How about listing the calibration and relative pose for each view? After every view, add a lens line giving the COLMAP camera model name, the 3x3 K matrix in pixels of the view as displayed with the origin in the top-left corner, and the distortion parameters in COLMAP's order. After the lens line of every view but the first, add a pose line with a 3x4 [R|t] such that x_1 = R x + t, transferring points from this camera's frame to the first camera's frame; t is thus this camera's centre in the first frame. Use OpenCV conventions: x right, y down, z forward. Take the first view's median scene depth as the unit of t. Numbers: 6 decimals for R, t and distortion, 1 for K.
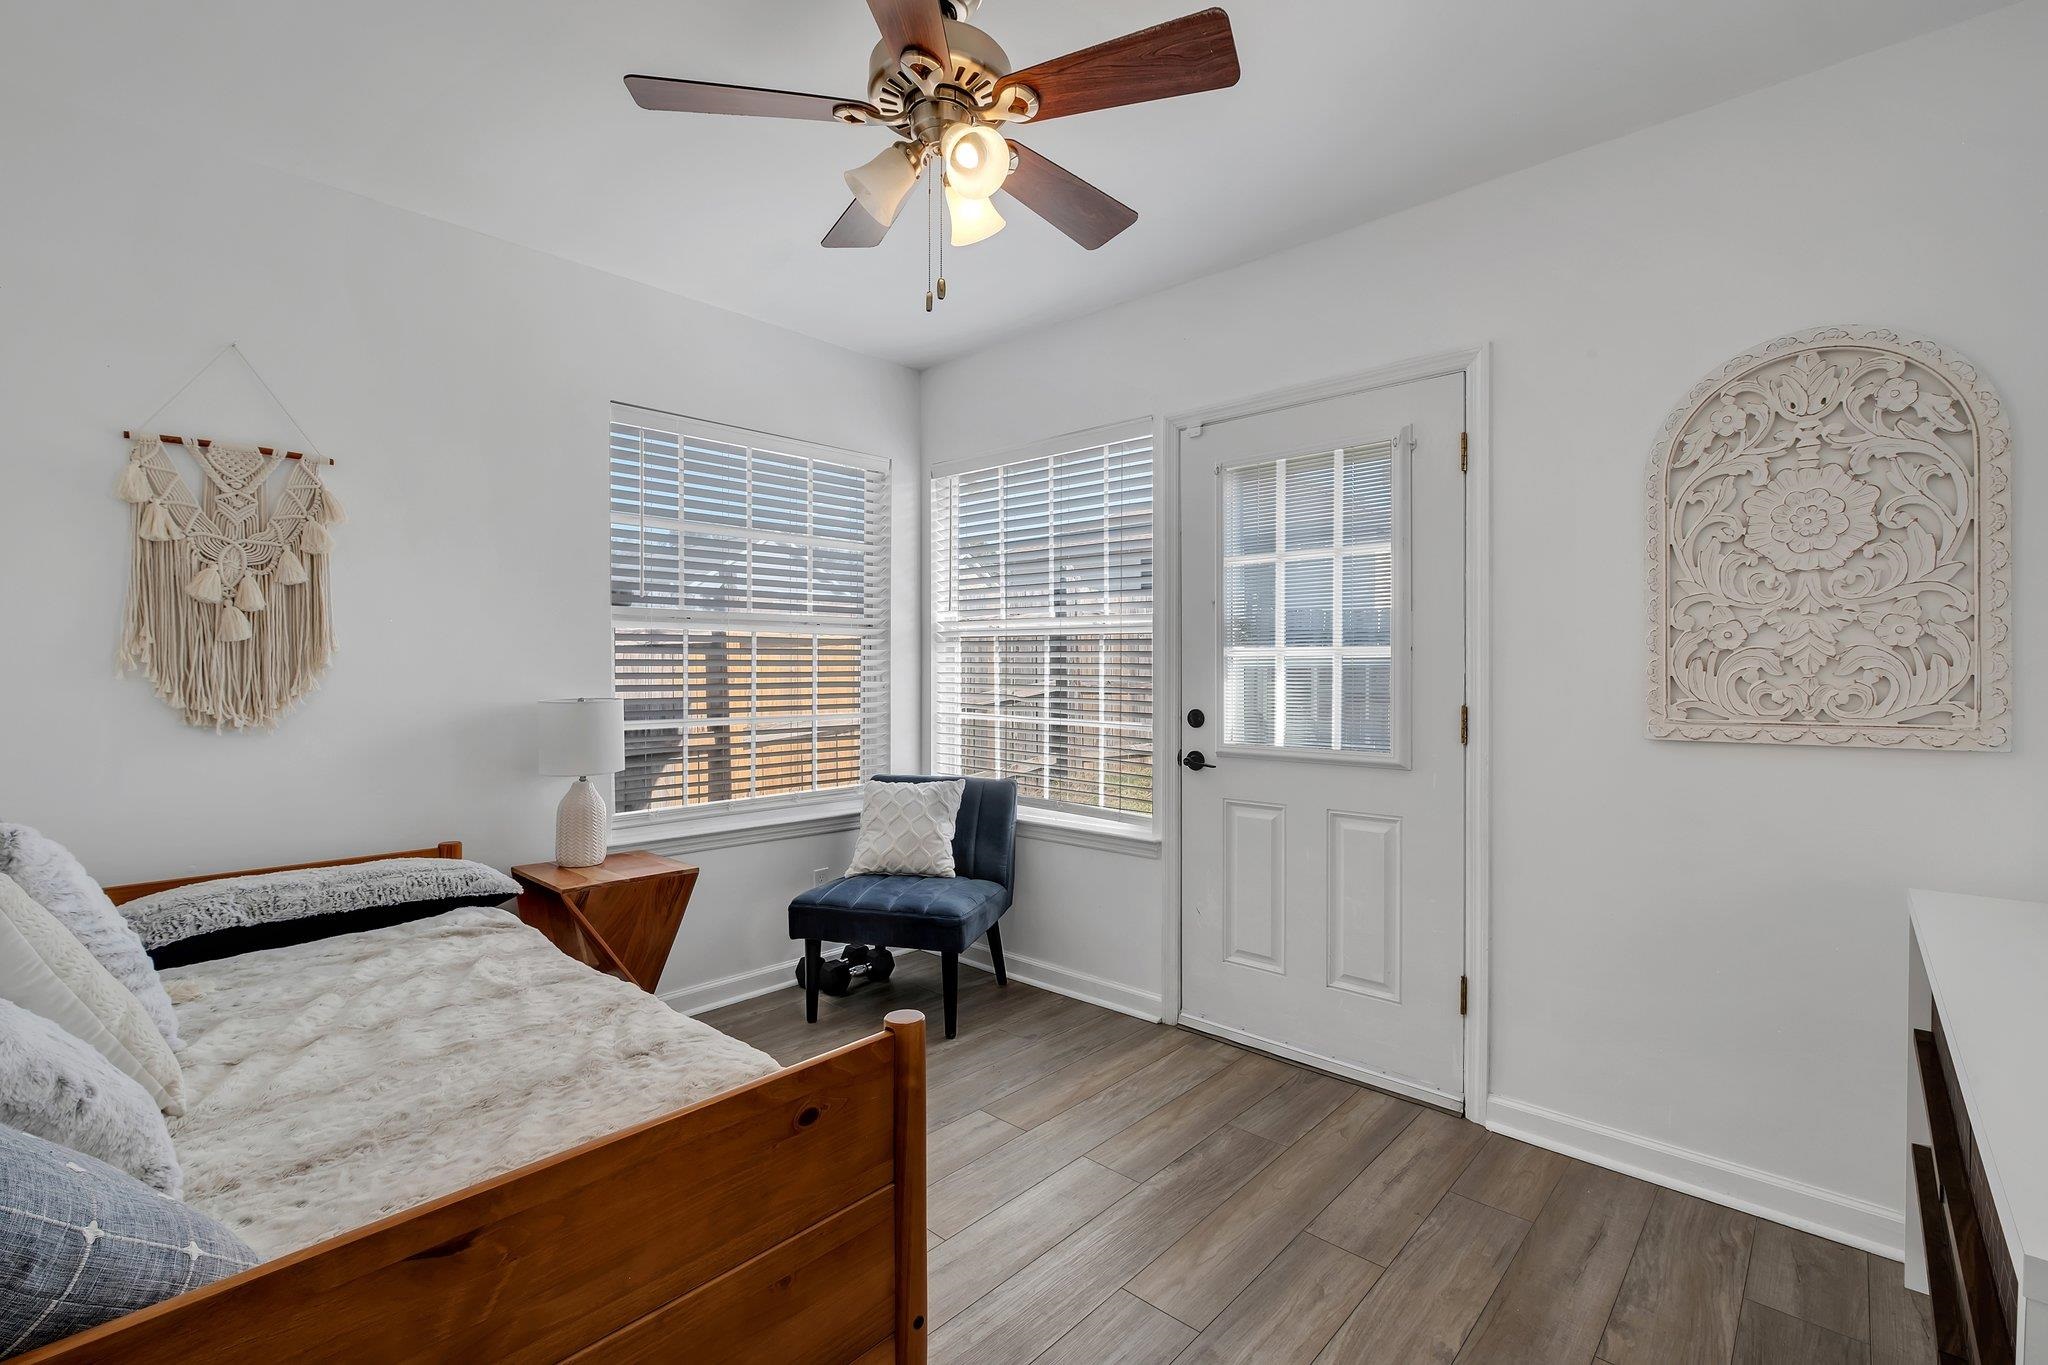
lens RADIAL K [[910.5, 0, 1024.0], [0, 910.5, 675.0], [0, 0, 1]] dist [-0.003613, -0.000240]
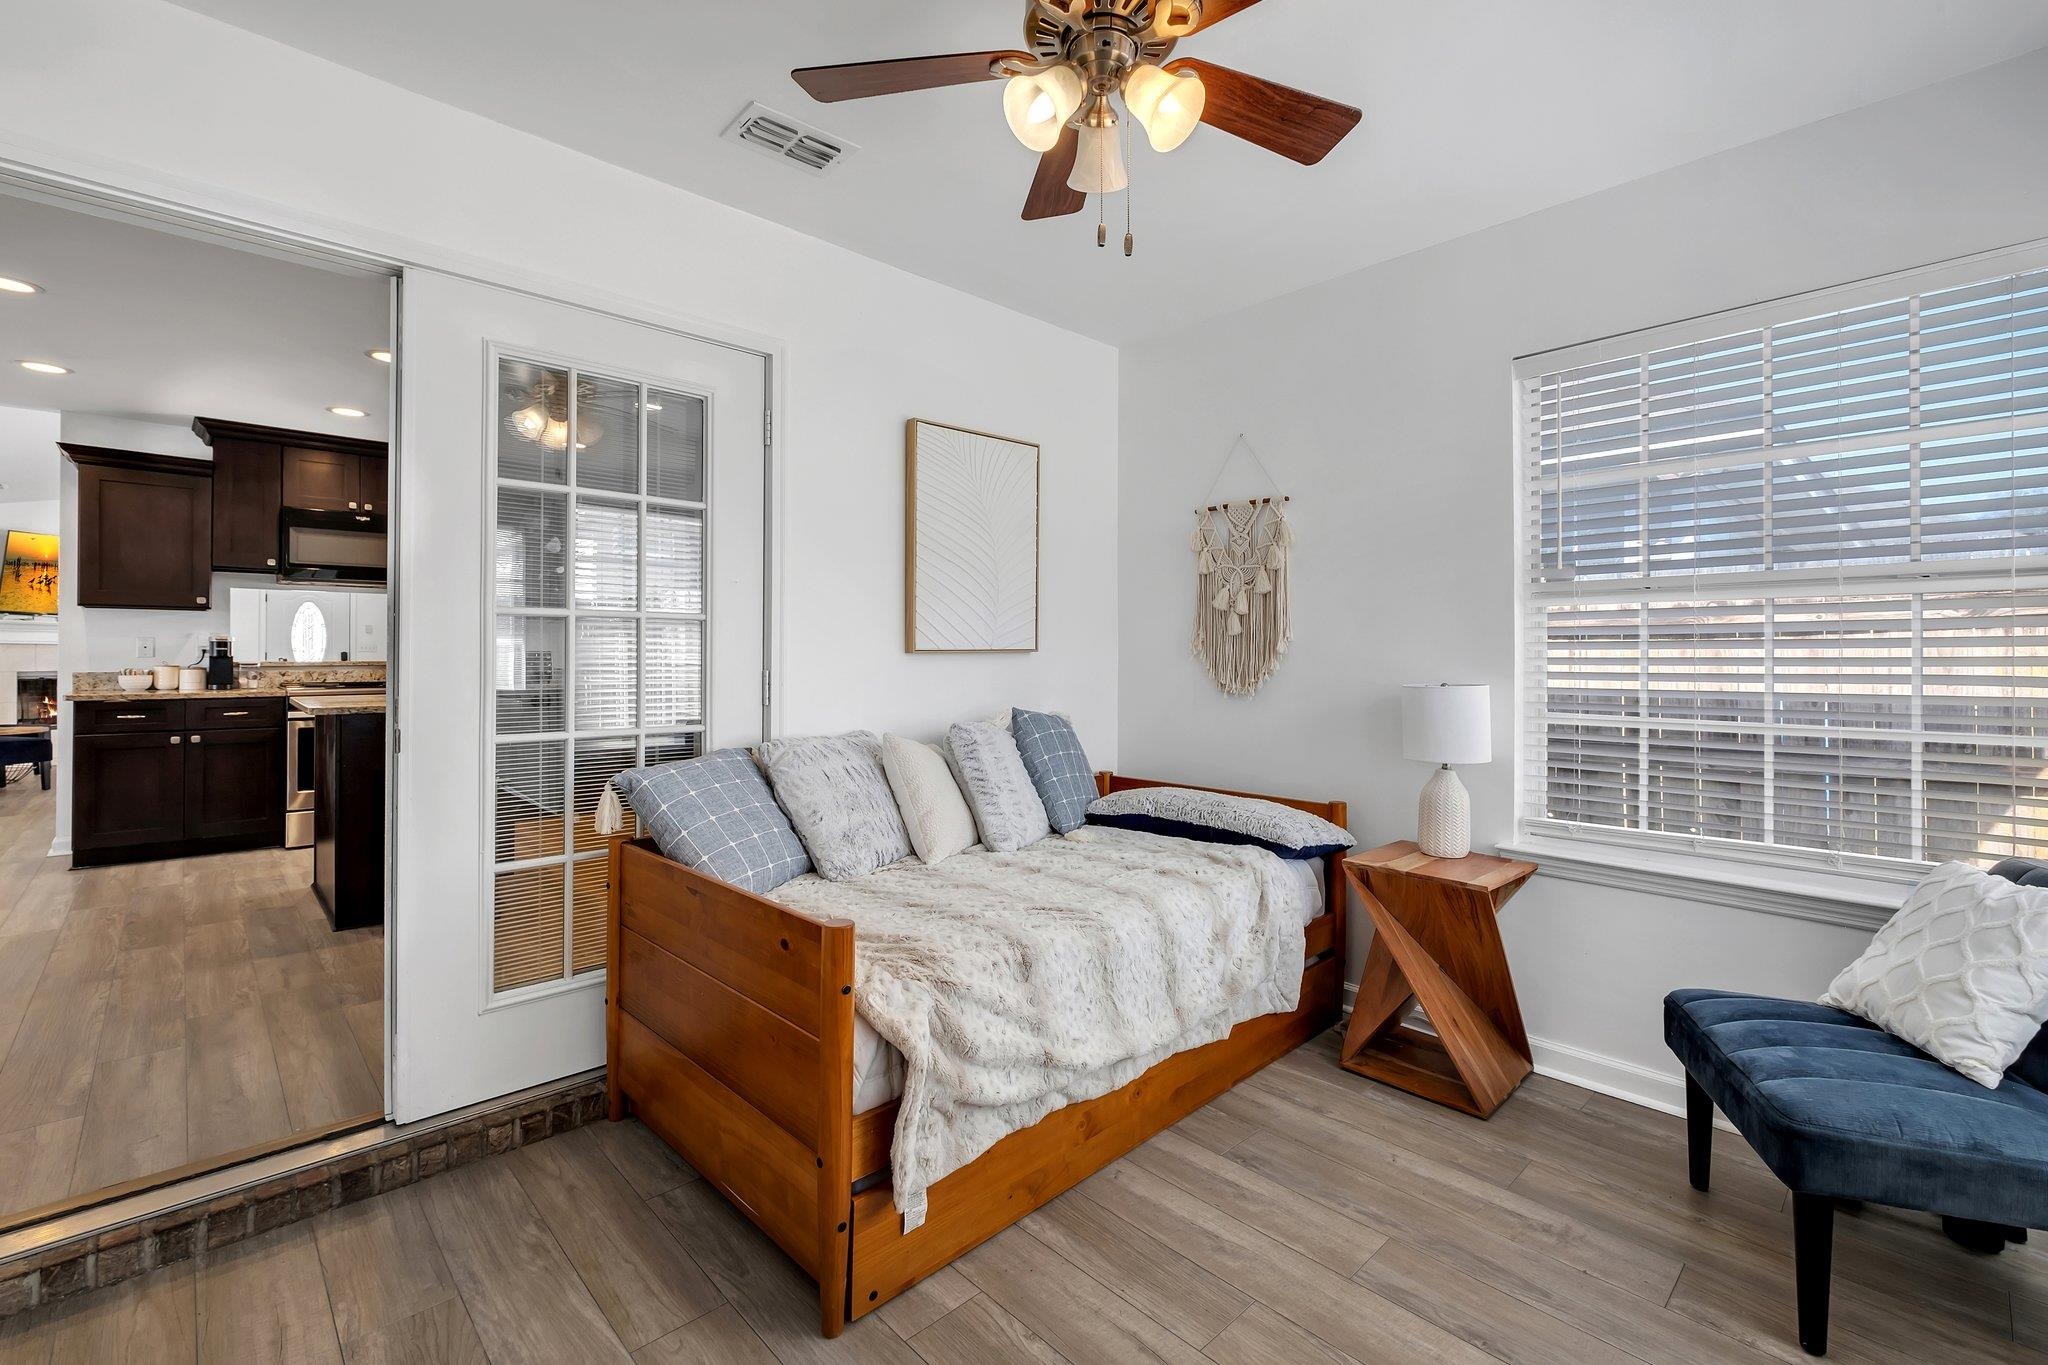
lens RADIAL K [[910.5, 0, 1027.5], [0, 910.5, 652.4], [0, 0, 1]] dist [-0.003613, -0.000240]
pose [[-0.083757, -0.005089, -0.996473, 0.623550], [-0.006906, 0.999966, -0.004526, -0.000194], [0.996462, 0.006503, -0.083789, 0.762050]]
